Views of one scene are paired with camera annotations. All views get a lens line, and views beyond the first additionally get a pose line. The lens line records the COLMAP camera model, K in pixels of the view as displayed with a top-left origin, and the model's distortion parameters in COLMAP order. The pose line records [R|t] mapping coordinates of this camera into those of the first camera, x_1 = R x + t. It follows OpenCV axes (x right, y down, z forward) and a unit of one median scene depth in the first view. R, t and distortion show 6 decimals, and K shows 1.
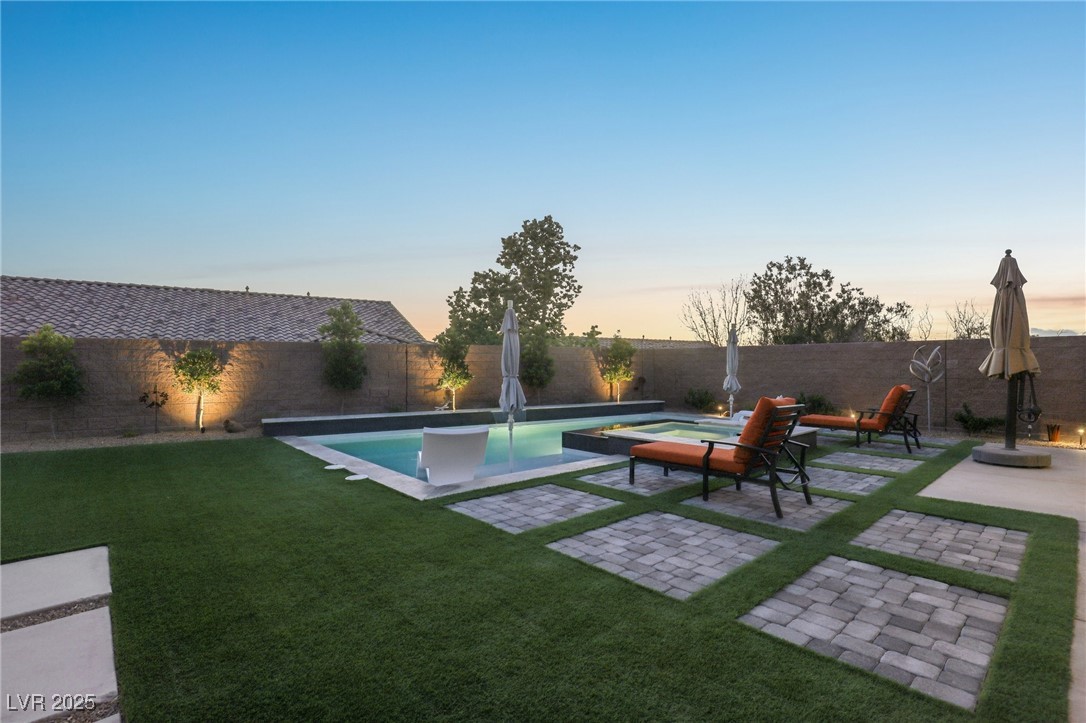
lens RADIAL K [[507.1, 0, 543.0], [0, 507.1, 361.5], [0, 0, 1]] dist [-0.023739, 0.000143]
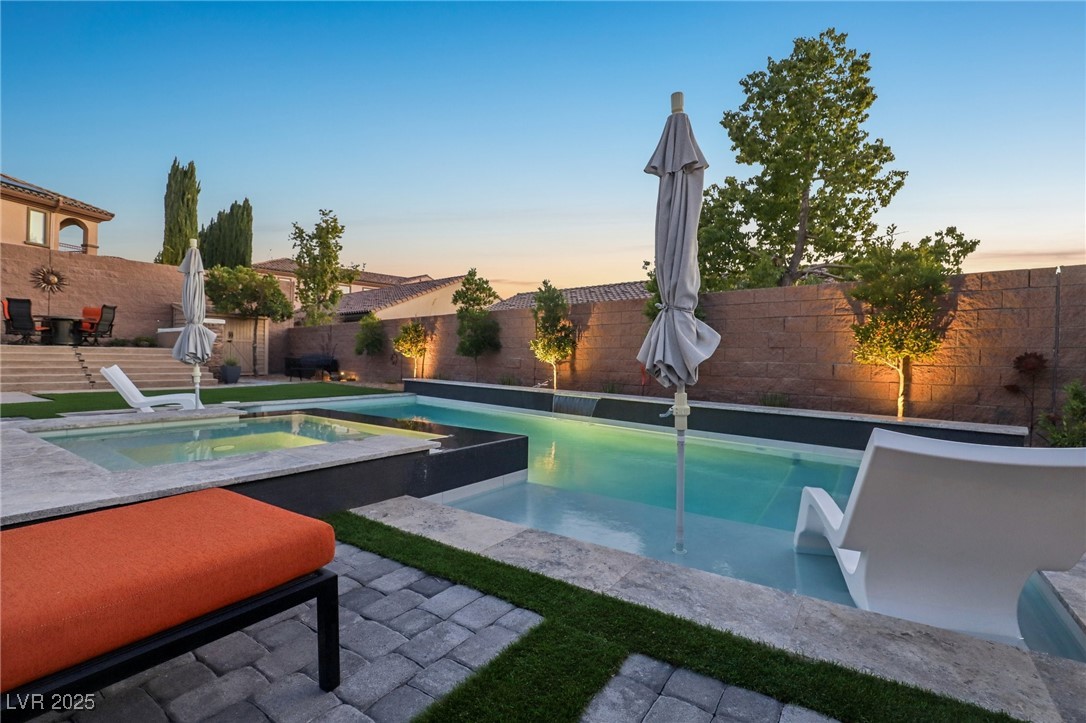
lens RADIAL K [[507.1, 0, 543.0], [0, 507.1, 361.5], [0, 0, 1]] dist [-0.023739, 0.000143]
pose [[0.249334, 0.017088, -0.968267, 0.485240], [-0.009719, 0.999838, 0.015143, 0.037216], [0.968369, 0.005635, 0.249459, 0.685783]]
